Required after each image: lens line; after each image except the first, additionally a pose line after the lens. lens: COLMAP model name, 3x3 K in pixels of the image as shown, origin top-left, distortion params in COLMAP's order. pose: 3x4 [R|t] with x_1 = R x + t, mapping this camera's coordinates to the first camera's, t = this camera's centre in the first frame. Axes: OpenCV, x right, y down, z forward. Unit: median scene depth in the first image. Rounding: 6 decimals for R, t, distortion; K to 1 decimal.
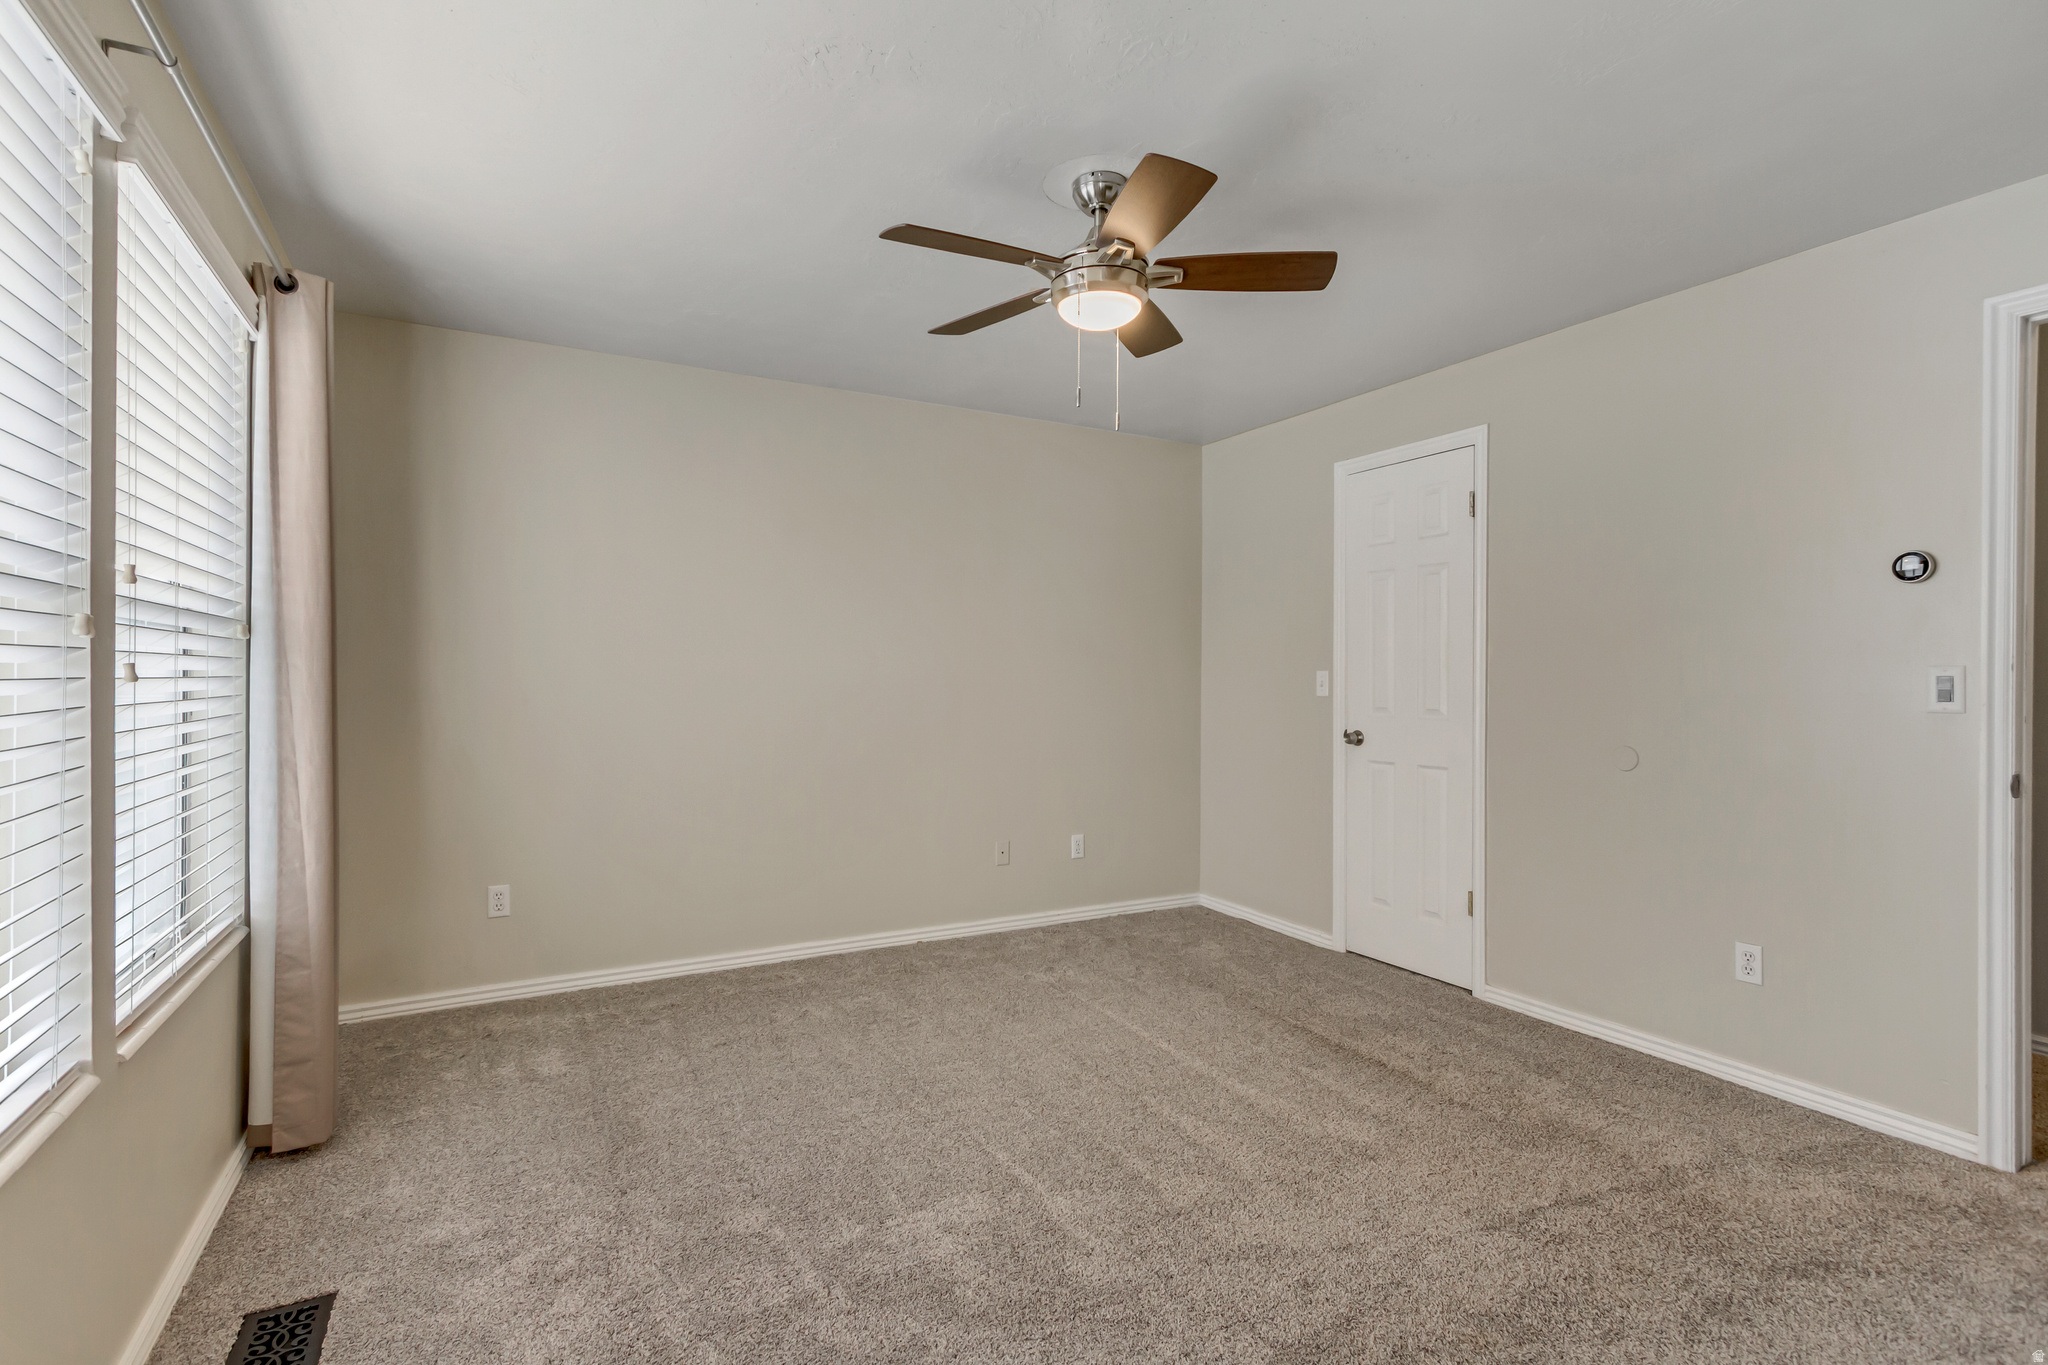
lens RADIAL K [[935.1, 0, 1029.9], [0, 935.1, 670.8], [0, 0, 1]] dist [0.001429, 0.000216]
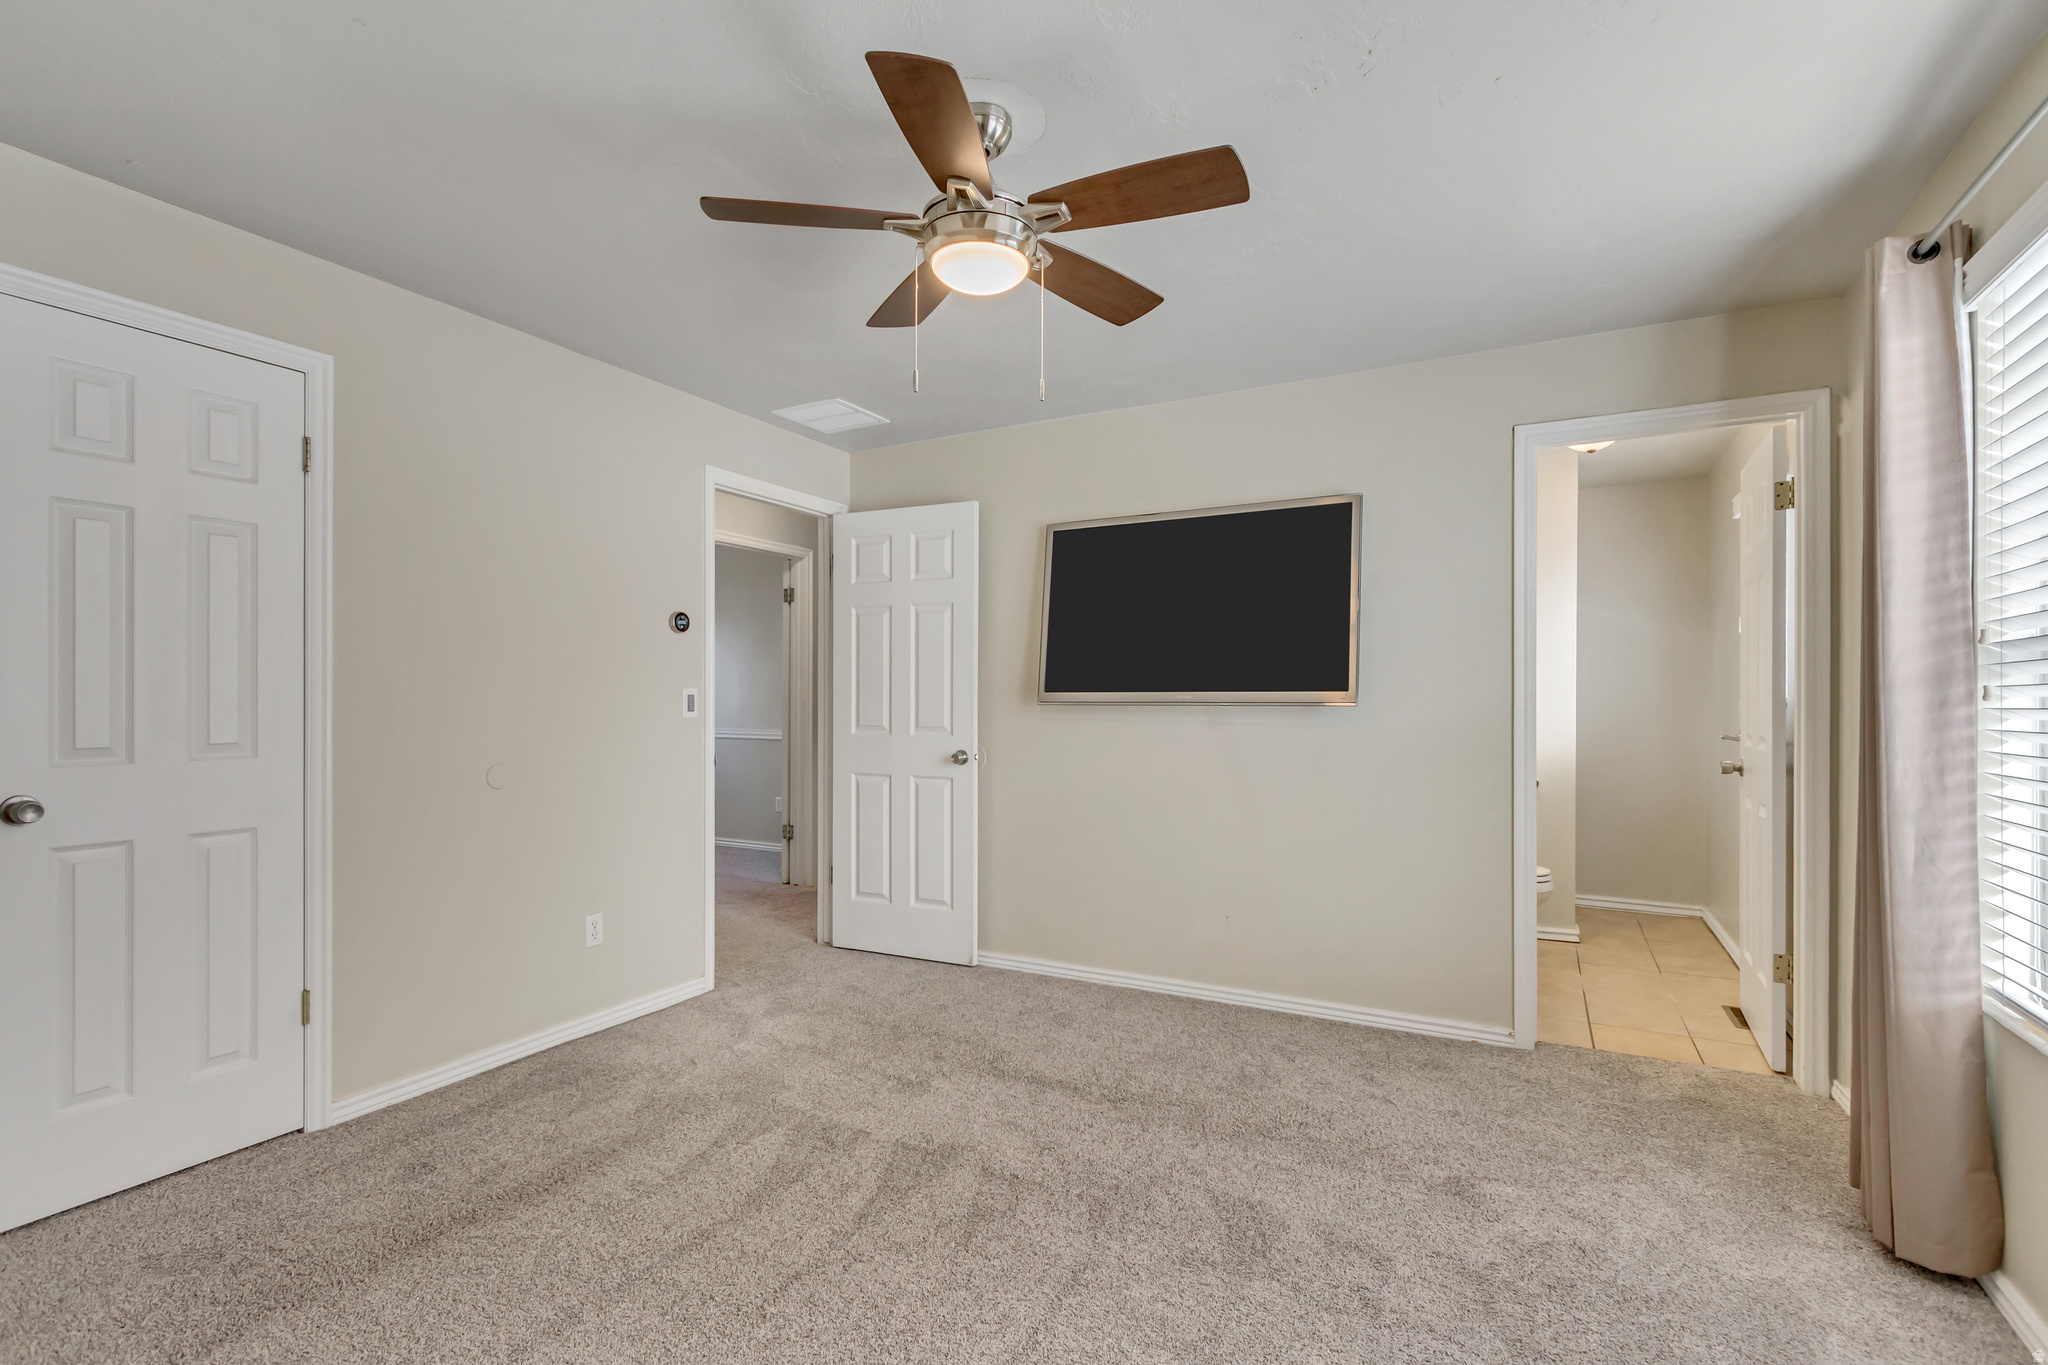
lens RADIAL K [[935.1, 0, 1029.9], [0, 935.1, 670.8], [0, 0, 1]] dist [0.001429, 0.000216]
pose [[-0.531953, 0.021026, 0.846513, -0.563218], [-0.010182, 0.999461, -0.031224, 0.009008], [-0.846712, -0.025229, -0.531452, 1.167655]]
